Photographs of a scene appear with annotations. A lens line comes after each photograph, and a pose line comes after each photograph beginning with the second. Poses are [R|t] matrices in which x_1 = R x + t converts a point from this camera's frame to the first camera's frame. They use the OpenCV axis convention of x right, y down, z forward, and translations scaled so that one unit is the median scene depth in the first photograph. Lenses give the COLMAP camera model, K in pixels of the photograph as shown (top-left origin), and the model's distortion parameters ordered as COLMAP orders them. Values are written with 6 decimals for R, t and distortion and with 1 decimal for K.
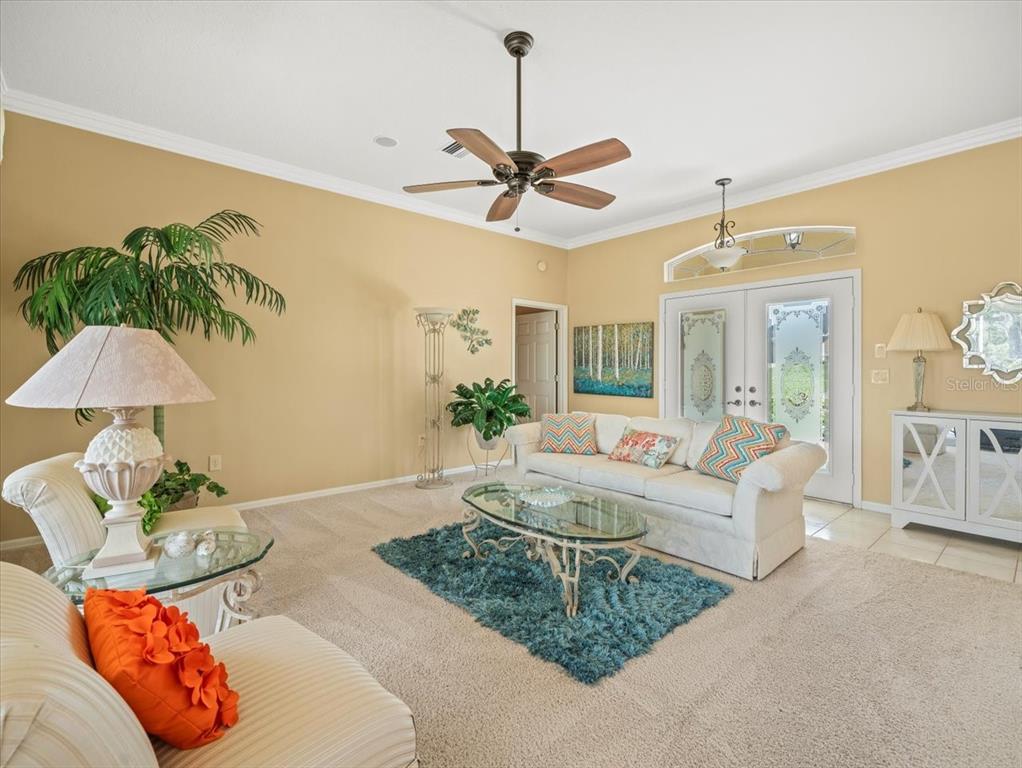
lens RADIAL K [[477.1, 0, 511.1], [0, 477.1, 375.0], [0, 0, 1]] dist [0.001162, -0.000620]
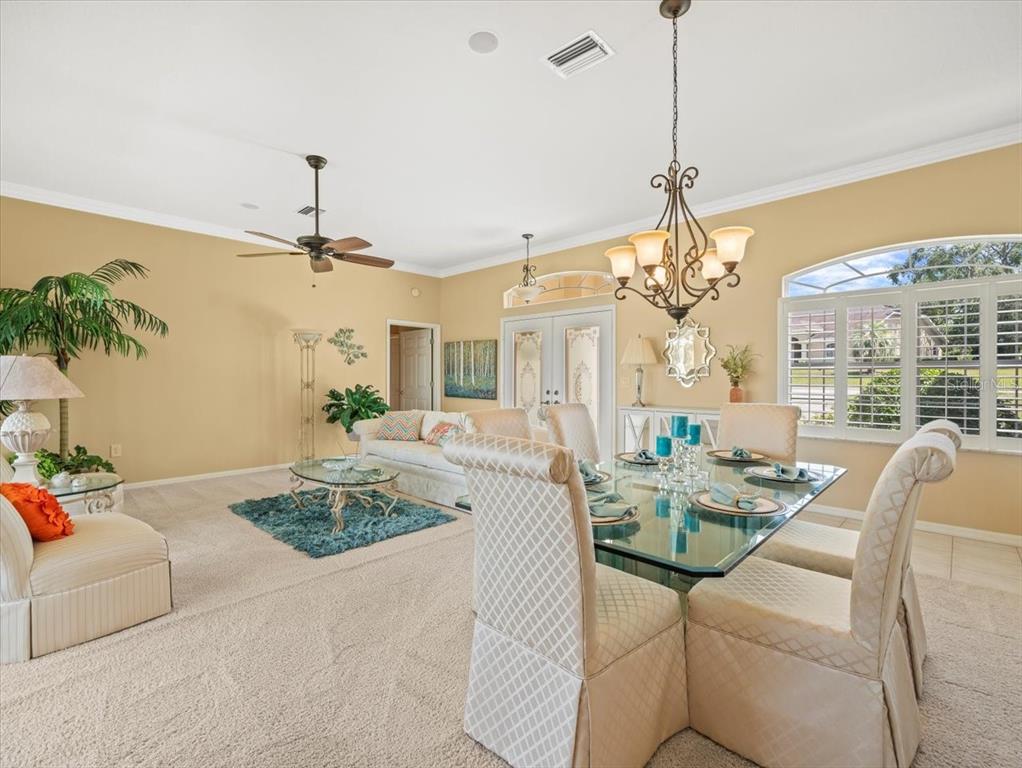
lens RADIAL K [[477.1, 0, 516.9], [0, 477.1, 384.7], [0, 0, 1]] dist [0.001162, -0.000620]
pose [[0.996297, -0.002925, 0.085924, 0.351493], [0.002389, 0.999977, 0.006343, 0.000227], [-0.085940, -0.006114, 0.996282, -0.378907]]
